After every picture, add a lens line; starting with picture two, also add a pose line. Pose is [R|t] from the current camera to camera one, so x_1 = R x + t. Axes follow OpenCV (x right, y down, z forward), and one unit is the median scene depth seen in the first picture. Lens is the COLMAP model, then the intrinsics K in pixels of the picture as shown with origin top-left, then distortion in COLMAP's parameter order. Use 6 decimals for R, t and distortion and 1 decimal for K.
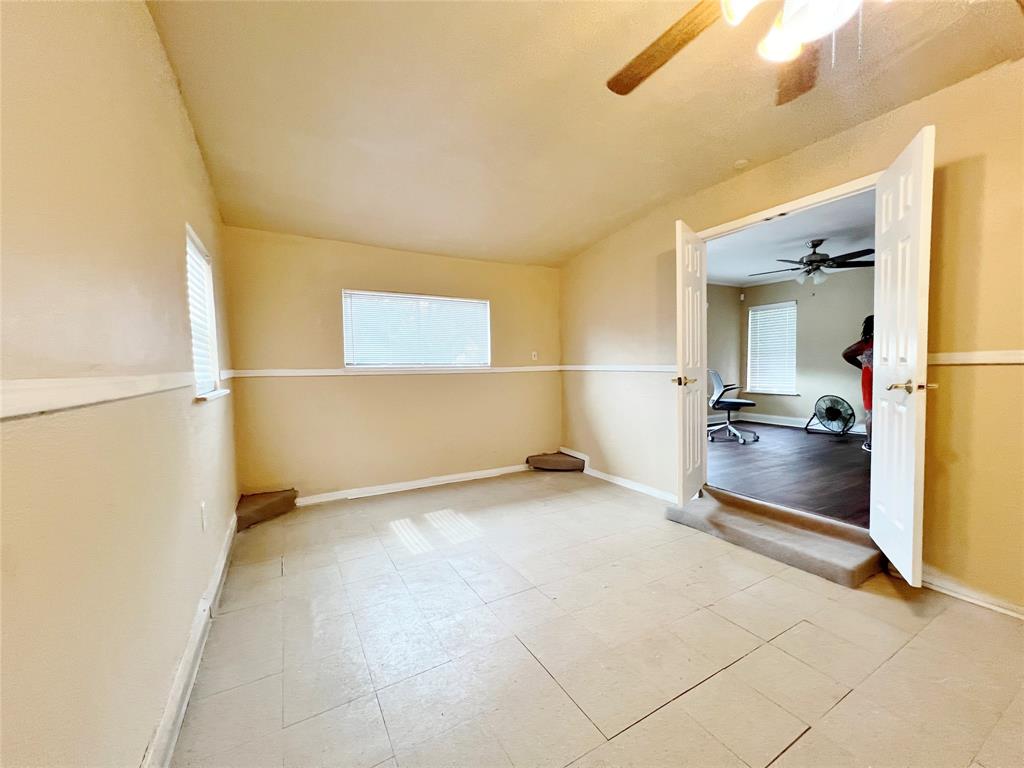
lens RADIAL K [[413.4, 0, 512.2], [0, 413.4, 383.4], [0, 0, 1]] dist [-0.002637, 0.000510]
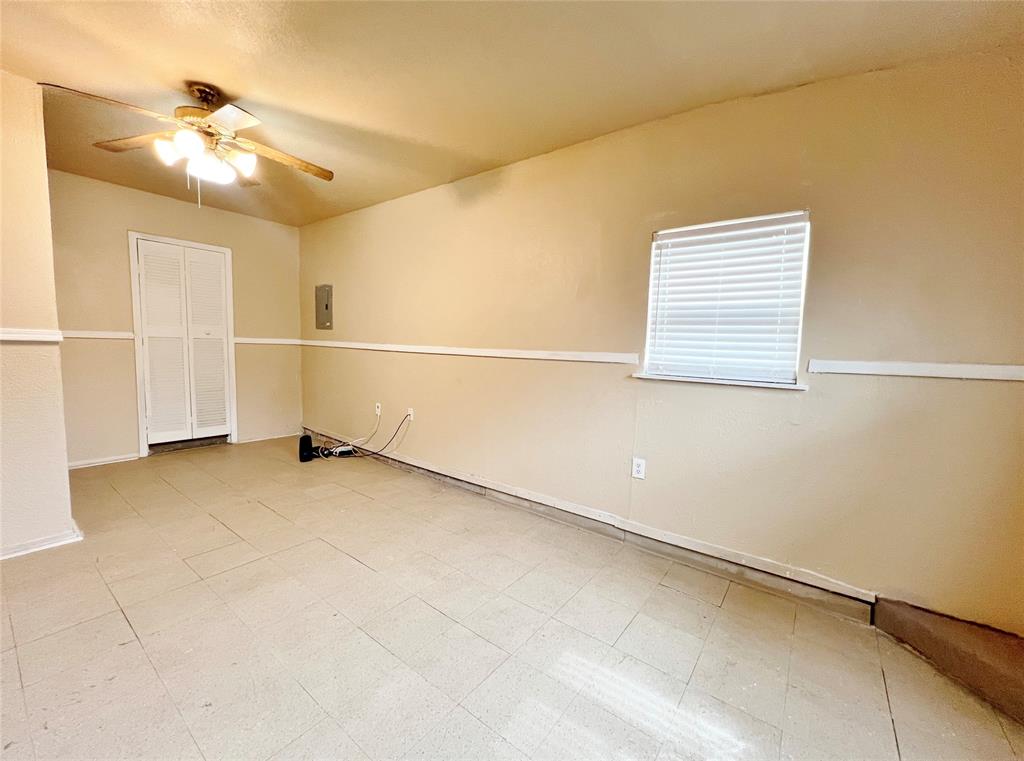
lens RADIAL K [[413.4, 0, 516.7], [0, 413.4, 383.4], [0, 0, 1]] dist [-0.002637, 0.000510]
pose [[-0.918534, 0.025161, -0.394540, 0.049038], [-0.031430, 0.990166, 0.136319, -0.052868], [0.394090, 0.137614, -0.908711, 1.097556]]
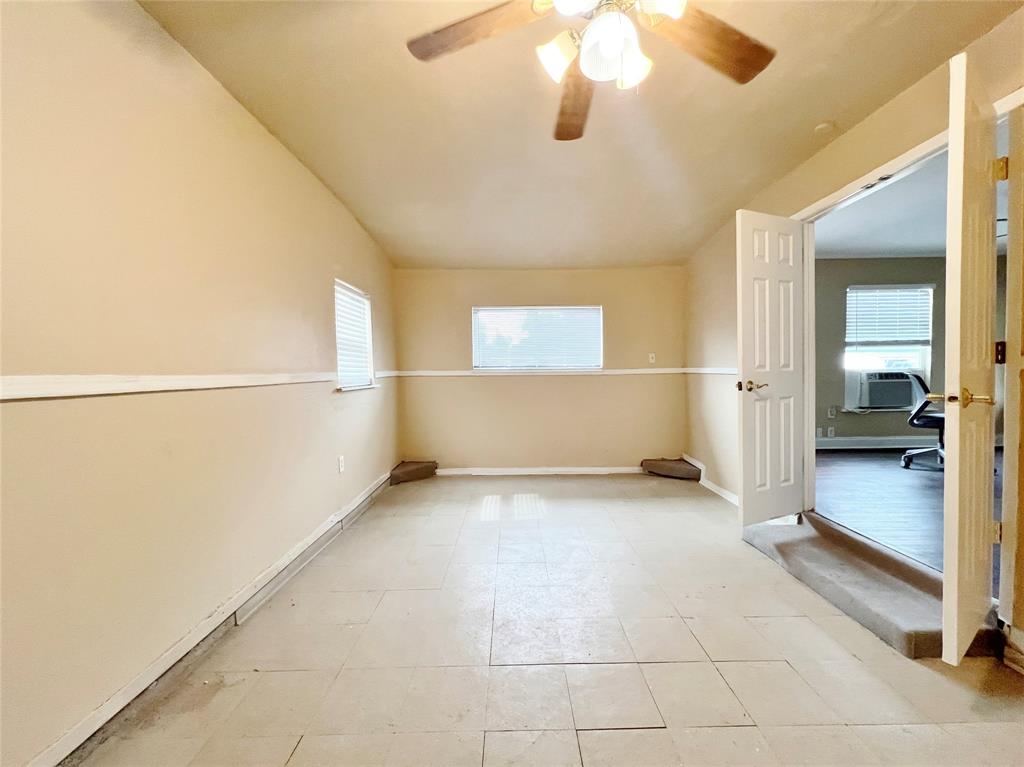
lens RADIAL K [[413.4, 0, 512.1], [0, 413.4, 381.2], [0, 0, 1]] dist [-0.002637, 0.000510]
pose [[0.869662, 0.017468, -0.493339, 0.329262], [-0.021847, 0.999756, -0.003112, -0.001497], [0.493164, 0.013485, 0.869832, -0.028377]]
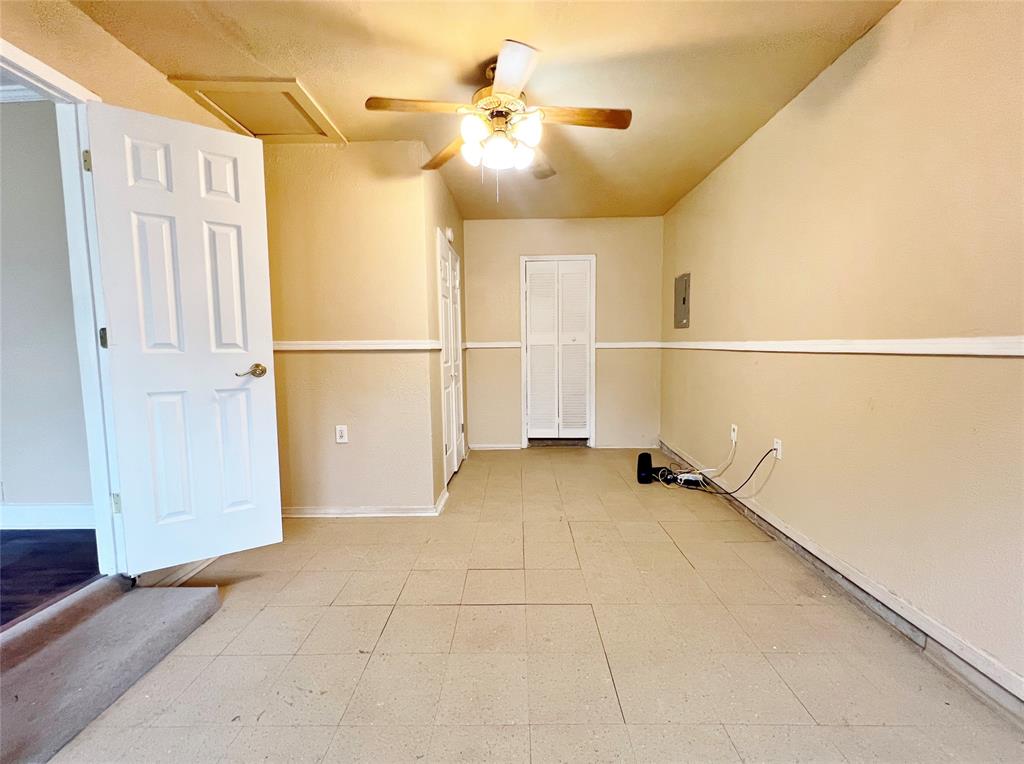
lens RADIAL K [[413.4, 0, 512.8], [0, 413.4, 384.7], [0, 0, 1]] dist [-0.002637, 0.000510]
pose [[-0.861375, -0.018684, 0.507626, -0.085806], [0.047650, 0.991945, 0.117365, -0.026084], [-0.505730, 0.125283, -0.853546, 0.820434]]
